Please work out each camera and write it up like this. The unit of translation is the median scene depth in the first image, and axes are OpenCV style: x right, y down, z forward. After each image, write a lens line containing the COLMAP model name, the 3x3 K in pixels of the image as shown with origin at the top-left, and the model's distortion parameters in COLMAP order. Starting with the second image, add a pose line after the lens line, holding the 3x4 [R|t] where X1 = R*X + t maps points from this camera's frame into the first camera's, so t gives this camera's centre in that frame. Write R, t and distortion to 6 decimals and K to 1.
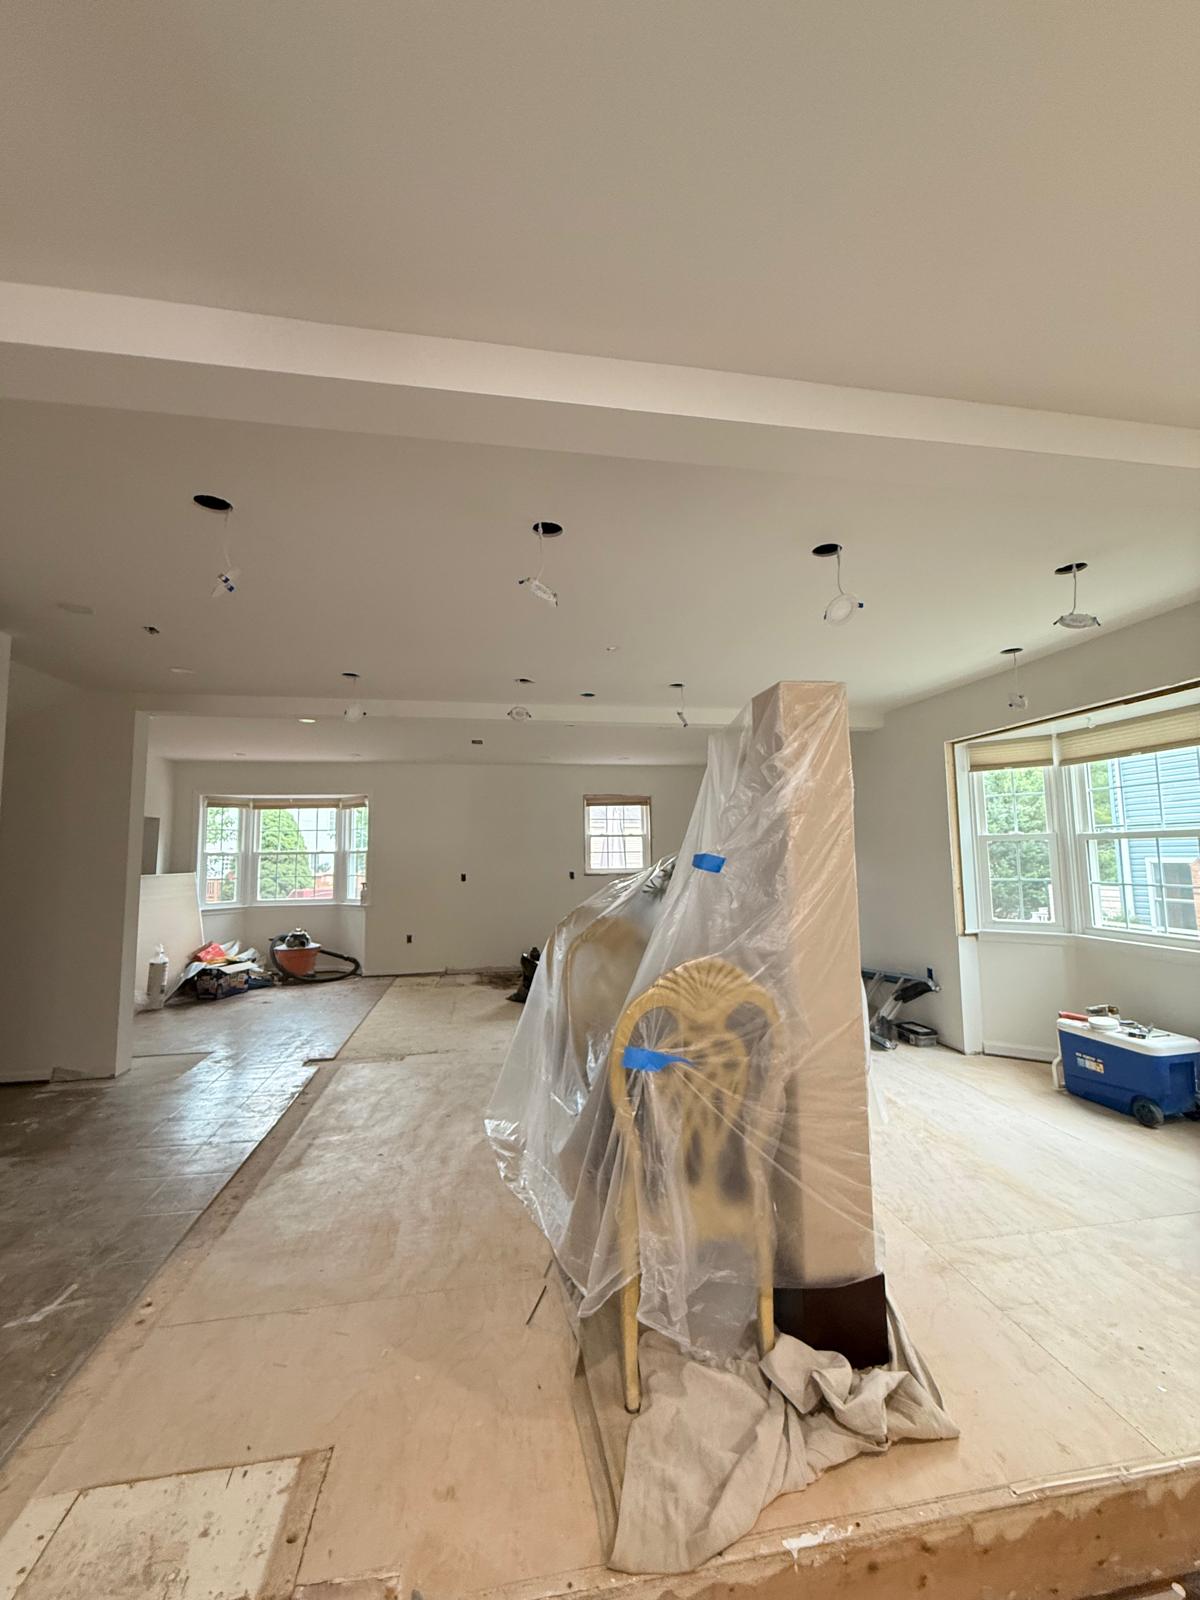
lens RADIAL K [[637.0, 0, 598.1], [0, 637.0, 796.0], [0, 0, 1]] dist [0.000465, -0.000076]
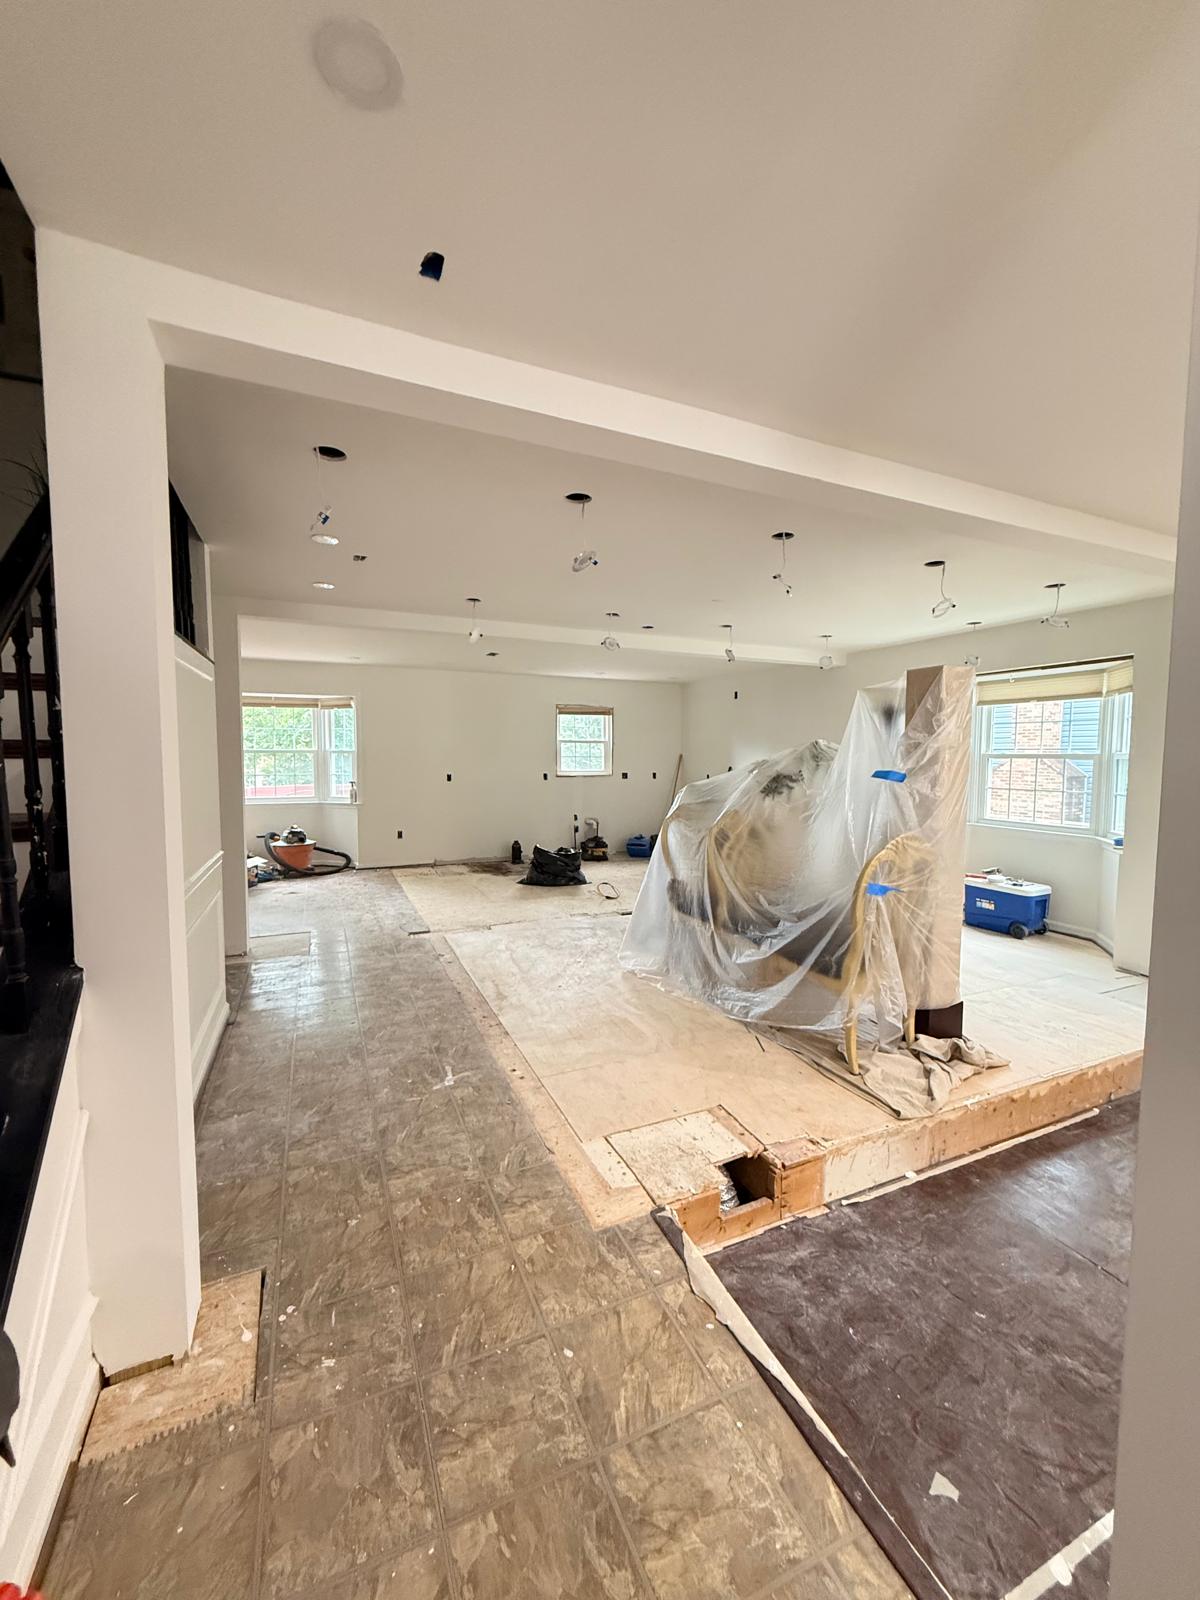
lens RADIAL K [[634.6, 0, 597.8], [0, 634.6, 796.7], [0, 0, 1]] dist [0.000113, -0.000373]
pose [[0.969673, 0.003360, 0.244385, -0.415966], [-0.041879, 0.987402, 0.152590, -0.026334], [-0.240793, -0.158197, 0.957597, -0.164062]]
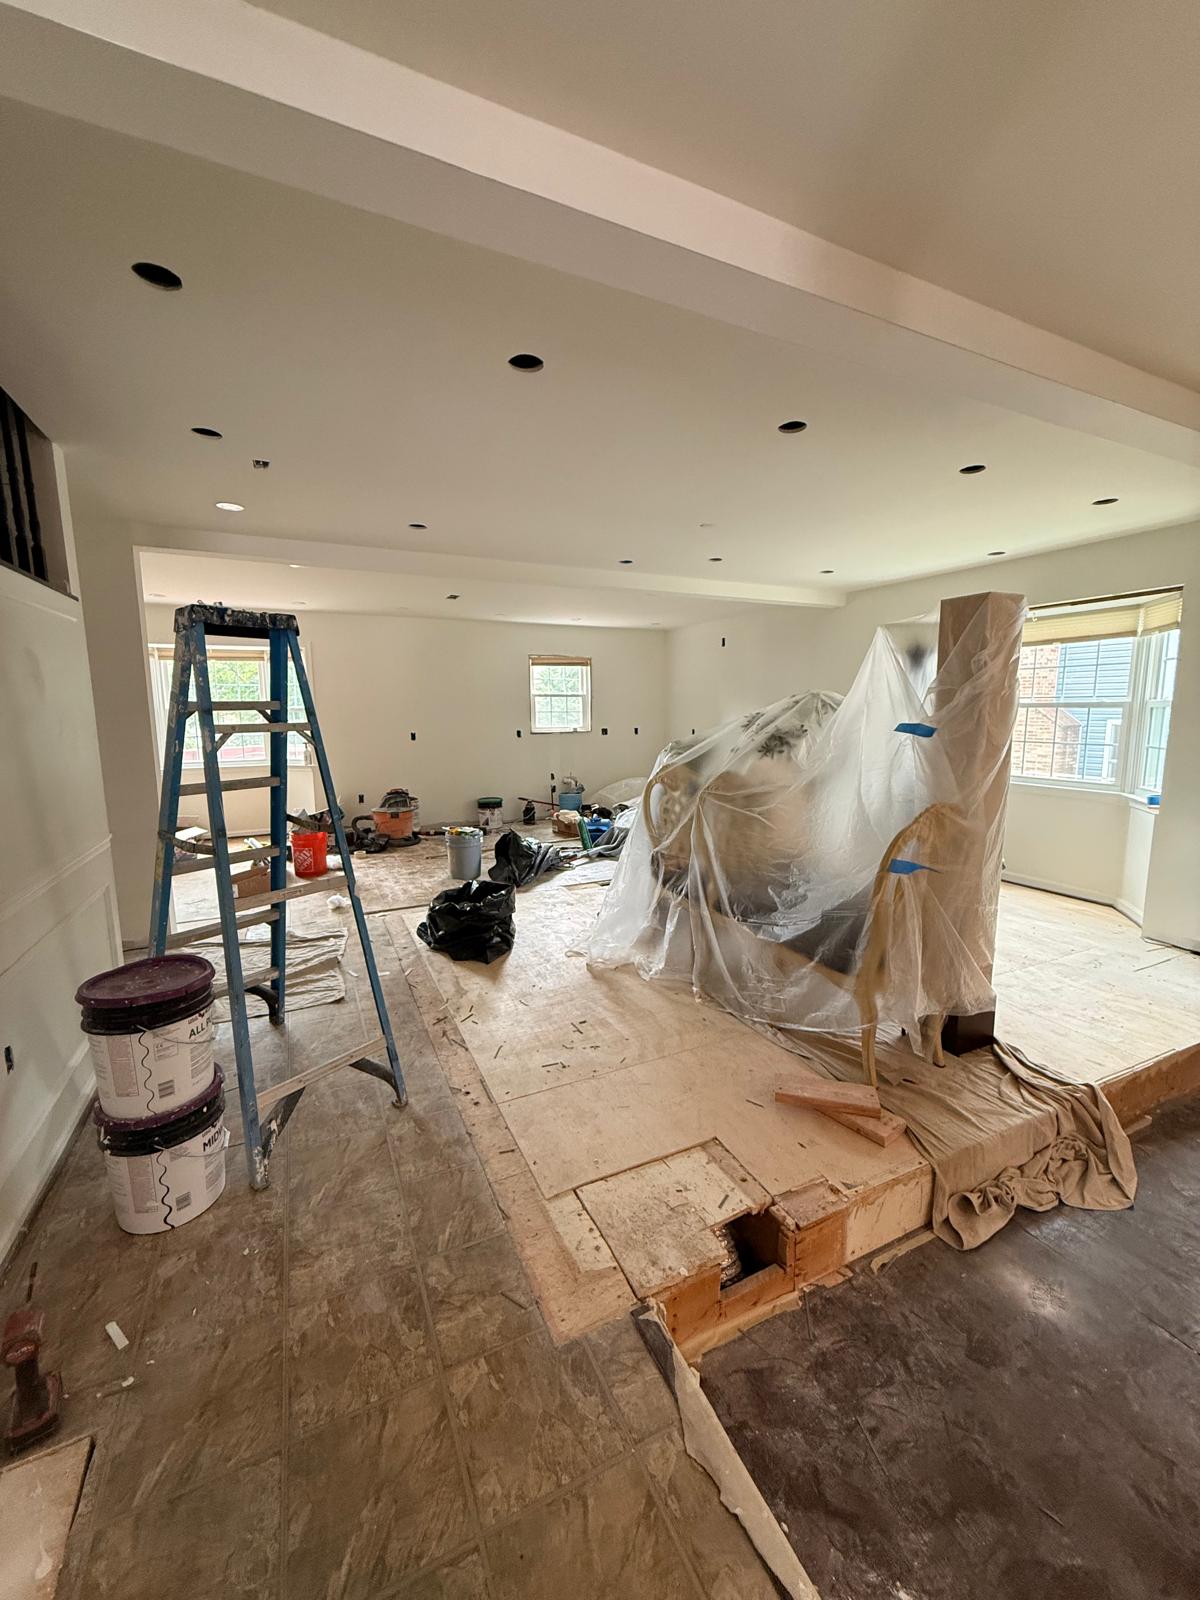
lens RADIAL K [[634.6, 0, 597.8], [0, 634.6, 796.7], [0, 0, 1]] dist [0.000113, -0.000373]
pose [[0.962892, -0.029764, 0.268241, -0.367168], [-0.031740, 0.974515, 0.222065, -0.015840], [-0.268014, -0.222338, 0.937408, -0.037665]]
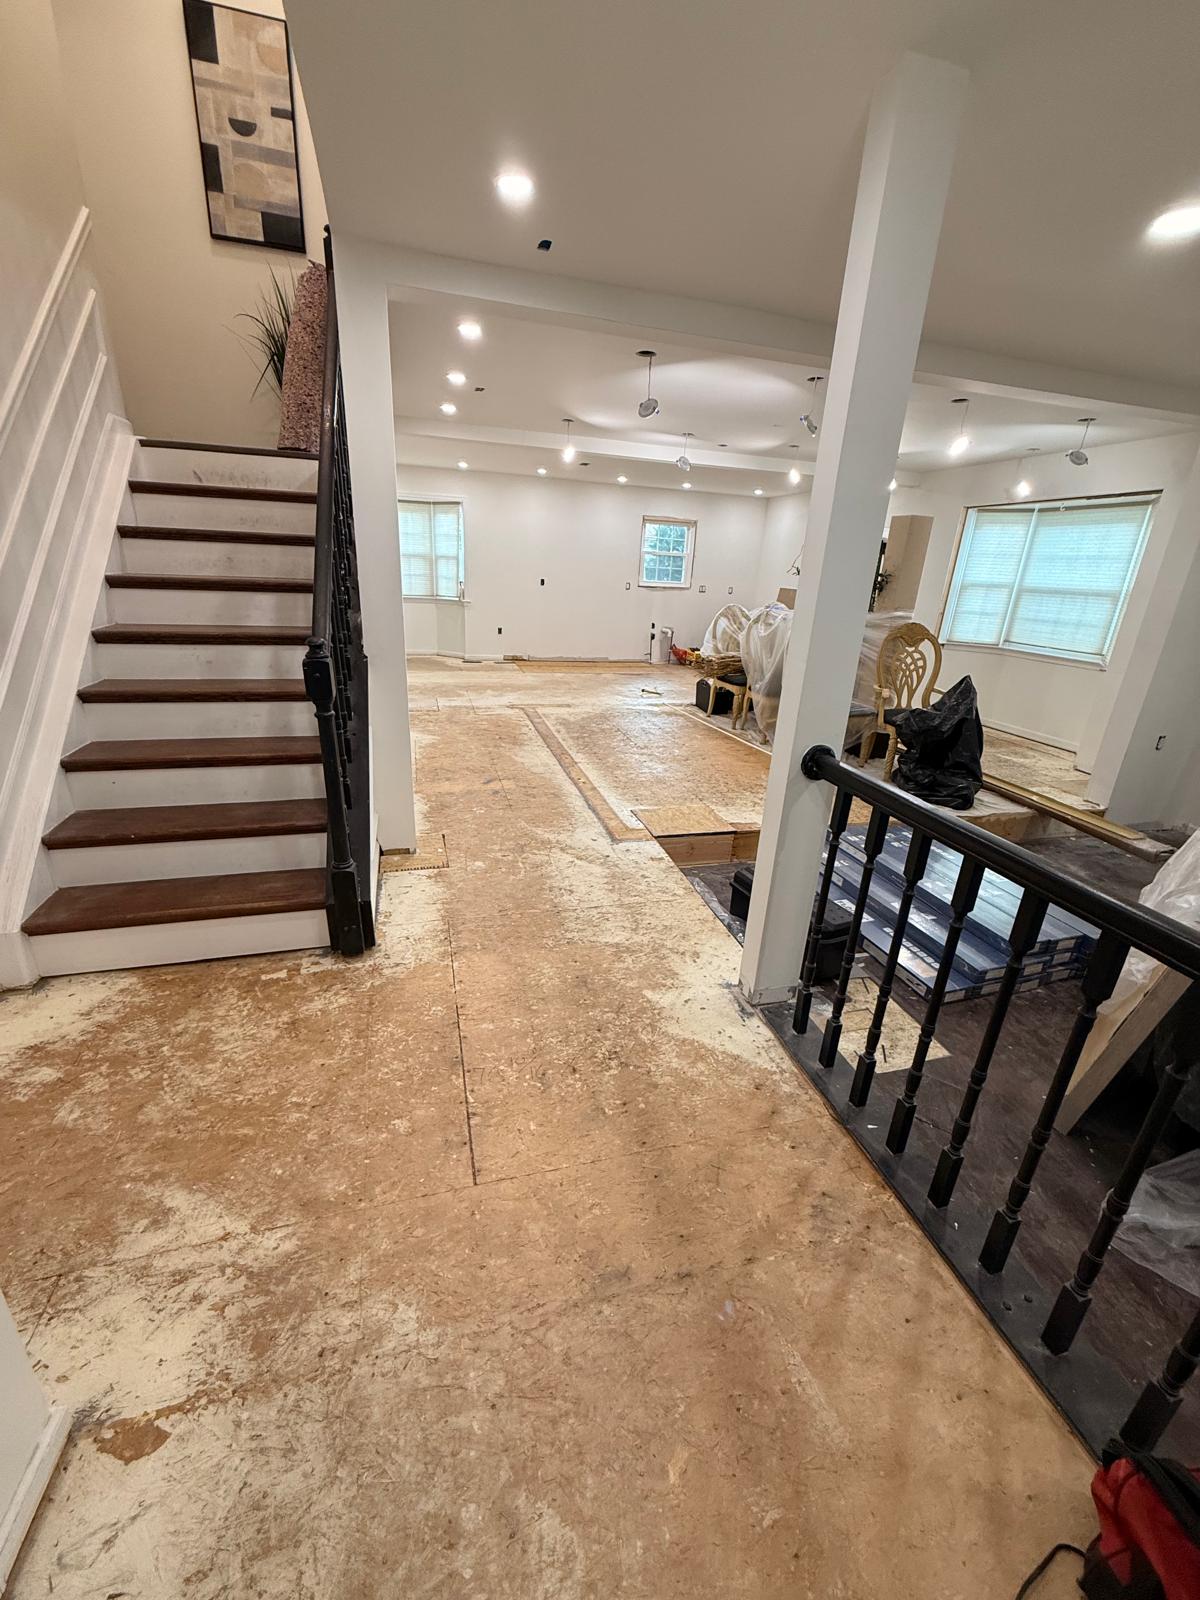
lens RADIAL K [[637.0, 0, 598.1], [0, 637.0, 796.0], [0, 0, 1]] dist [0.000465, -0.000076]
pose [[0.993093, 0.026276, 0.114347, -0.423887], [-0.072729, 0.902629, 0.424229, -0.048369], [-0.092066, -0.429616, 0.898306, -0.491521]]
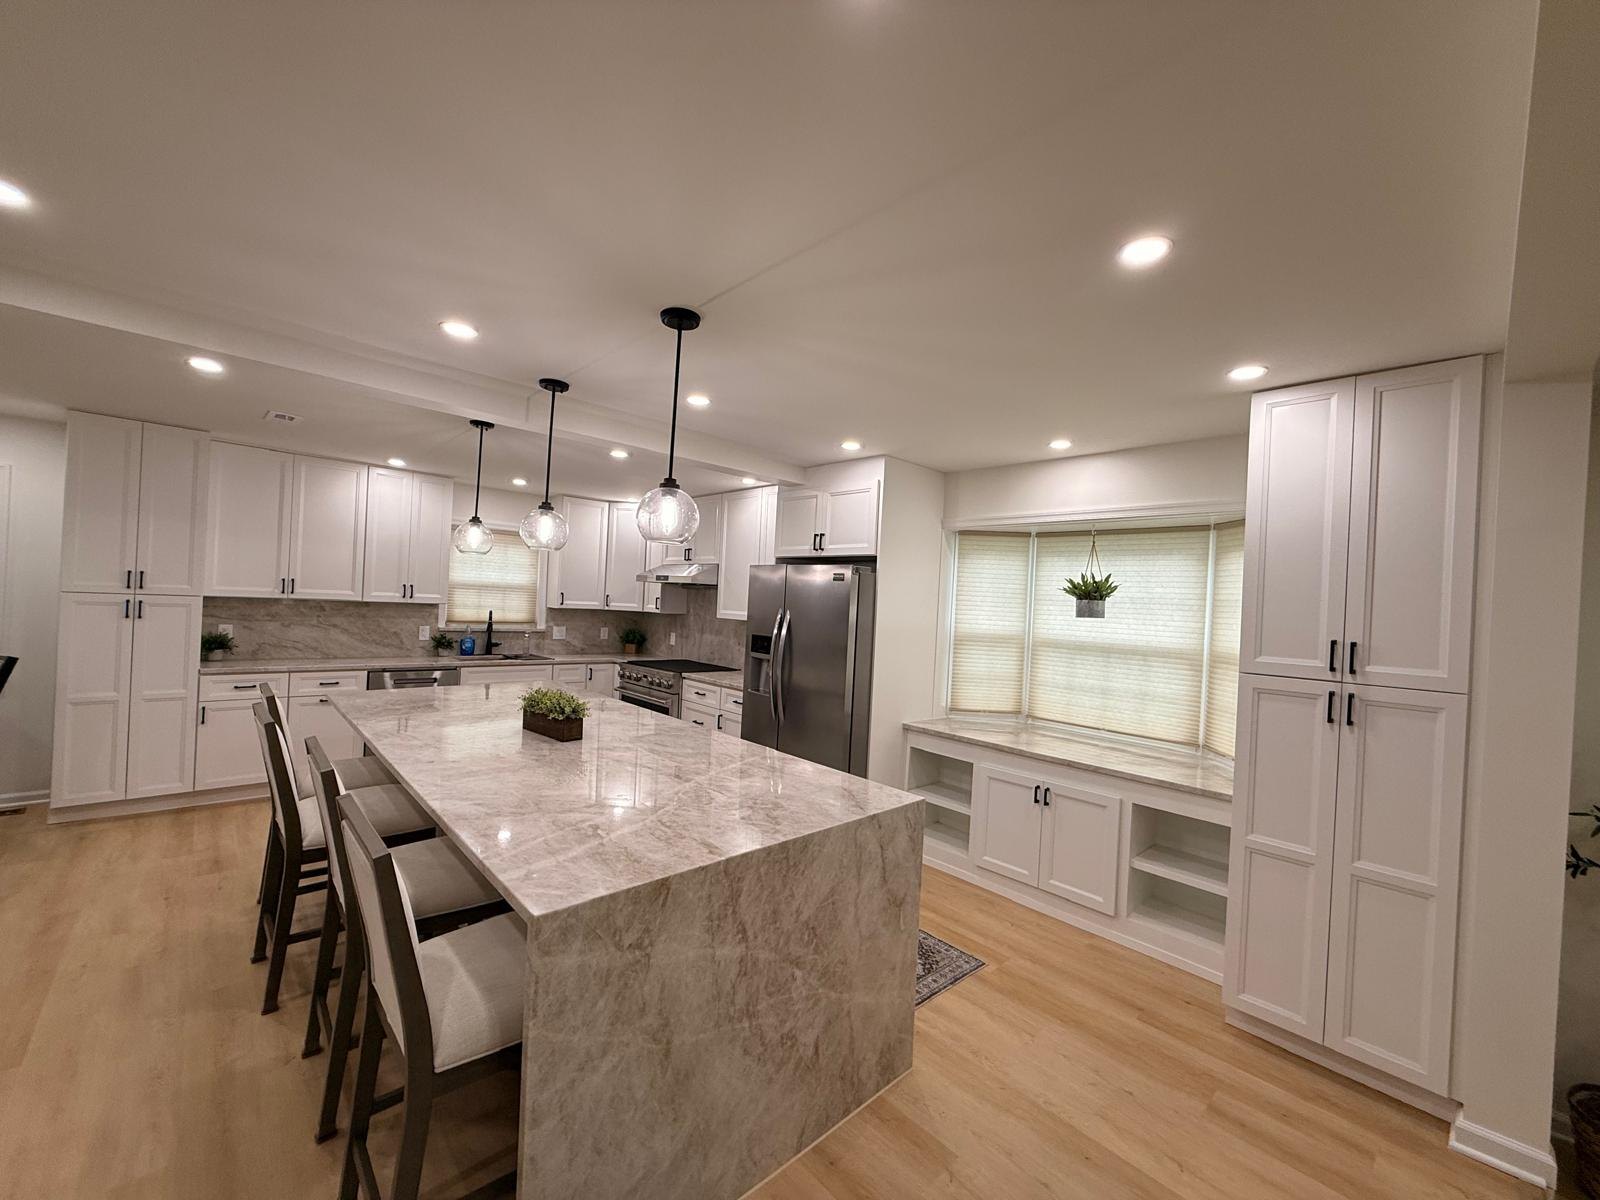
lens RADIAL K [[634.4, 0, 797.1], [0, 634.4, 603.4], [0, 0, 1]] dist [-0.000002, -0.000018]
pose [[0.834123, 0.055887, 0.548740, -0.151623], [-0.113289, 0.991002, 0.071277, -0.013702], [-0.539819, -0.121620, 0.832949, 0.343451]]
